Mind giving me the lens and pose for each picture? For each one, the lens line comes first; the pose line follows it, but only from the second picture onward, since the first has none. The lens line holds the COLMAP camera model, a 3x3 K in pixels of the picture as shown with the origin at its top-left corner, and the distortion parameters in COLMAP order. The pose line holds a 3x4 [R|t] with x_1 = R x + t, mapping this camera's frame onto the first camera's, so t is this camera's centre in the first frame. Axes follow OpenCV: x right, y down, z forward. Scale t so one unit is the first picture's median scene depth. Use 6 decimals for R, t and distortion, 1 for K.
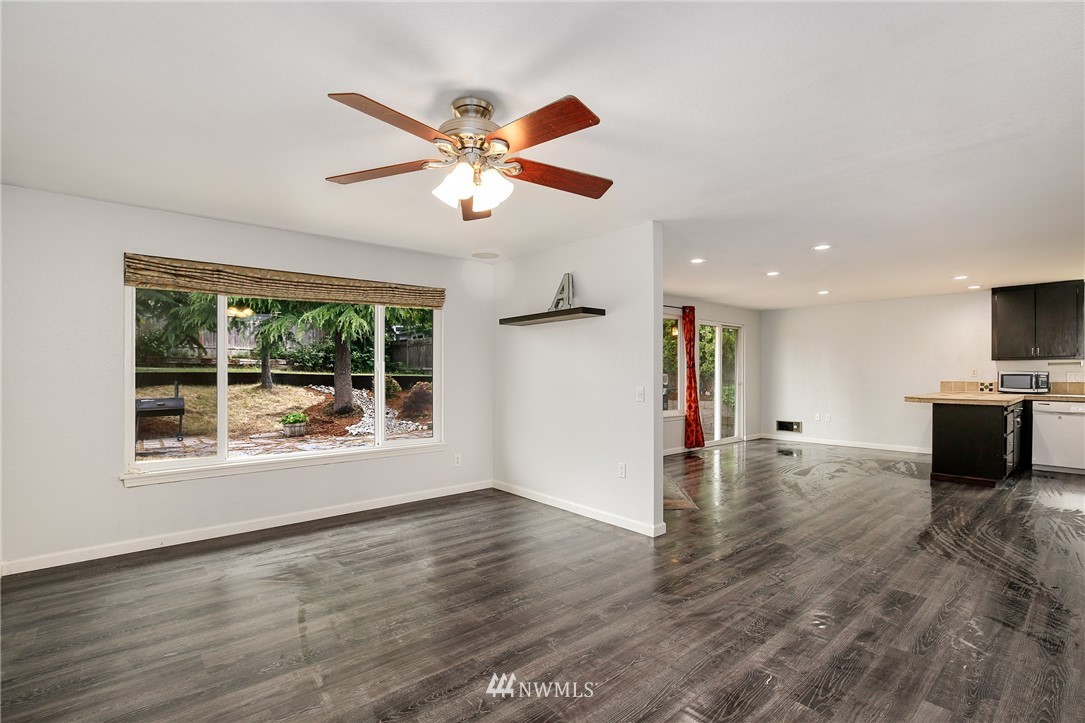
lens RADIAL K [[504.9, 0, 544.6], [0, 504.9, 373.9], [0, 0, 1]] dist [-0.035343, 0.005821]
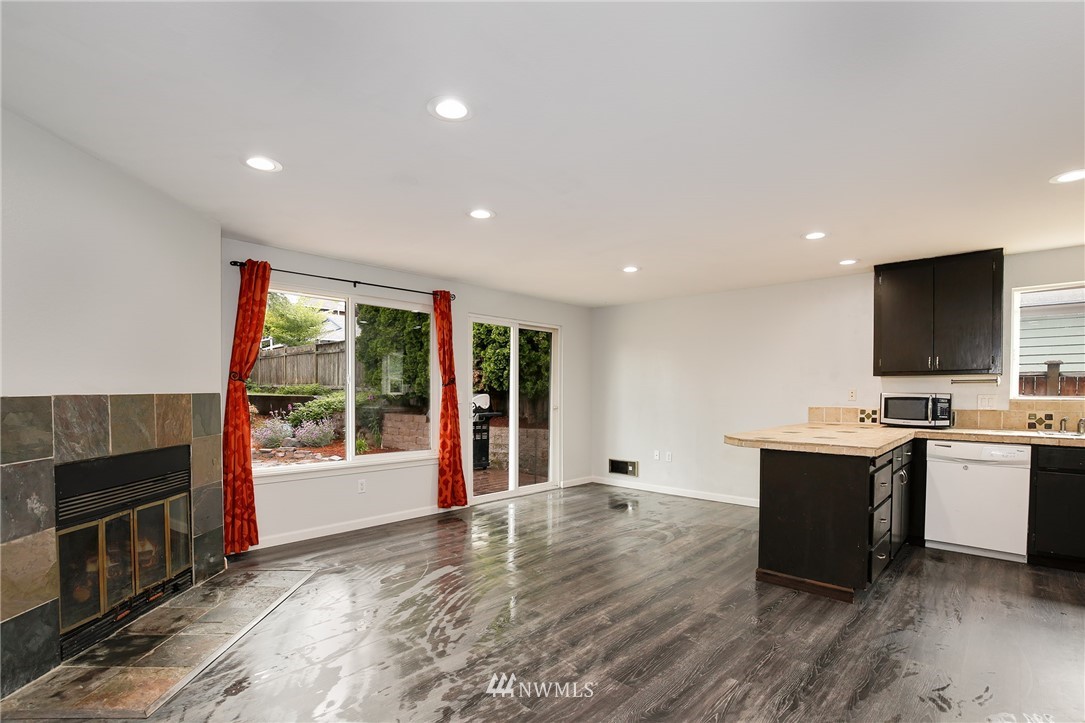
lens RADIAL K [[504.9, 0, 550.2], [0, 504.9, 399.7], [0, 0, 1]] dist [-0.035343, 0.005821]
pose [[0.994969, 0.001384, 0.100172, 0.442382], [-0.002785, 0.999900, 0.013848, -0.004018], [-0.100142, -0.014057, 0.994874, 0.408238]]
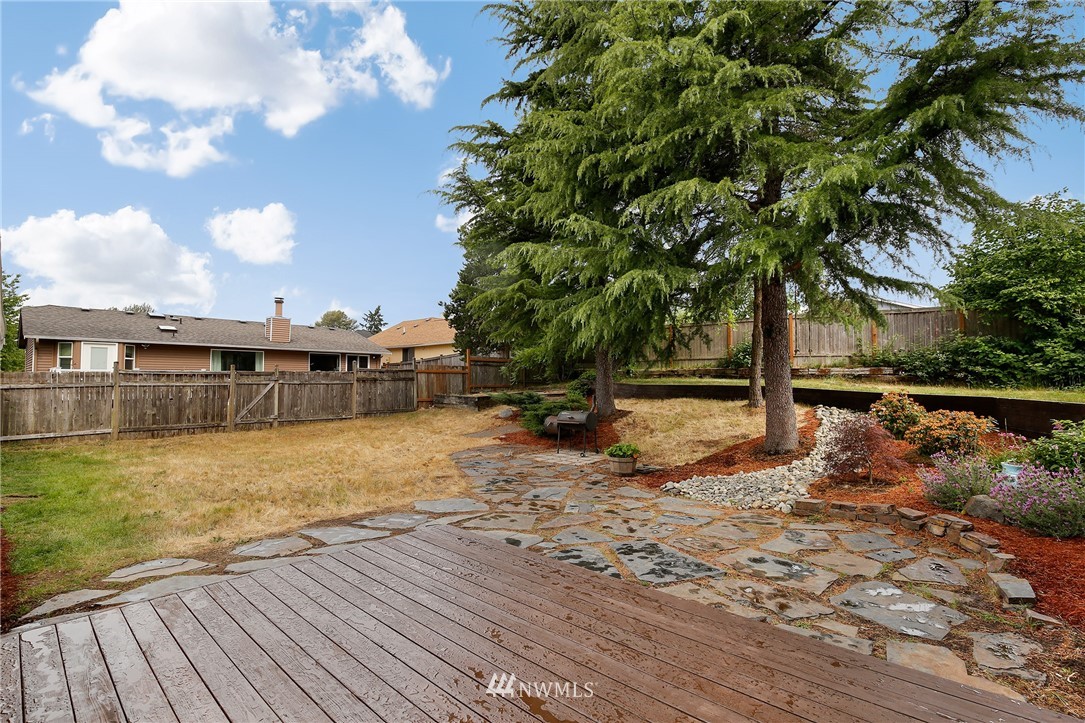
lens RADIAL K [[504.9, 0, 539.5], [0, 504.9, 362.8], [0, 0, 1]] dist [-0.035343, 0.005821]
pose [[0.115373, -0.032676, -0.992785, 0.435681], [-0.006731, 0.999410, -0.033676, -0.027564], [0.993299, 0.010567, 0.115085, 1.508301]]
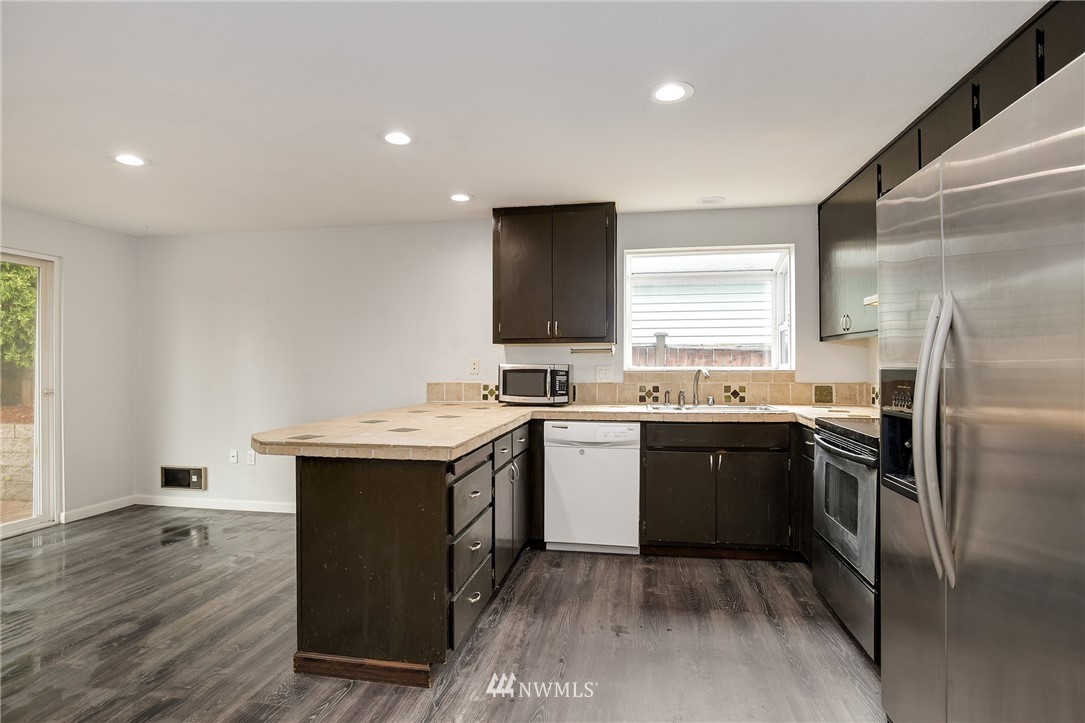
lens RADIAL K [[541.2, 0, 543.5], [0, 541.2, 366.5], [0, 0, 1]] dist [-0.041414, -0.000486]
pose [[0.778013, -0.002203, 0.628244, 0.625246], [0.002987, 0.999996, -0.000193, -0.002377], [-0.628241, 0.002026, 0.778016, 0.545410]]
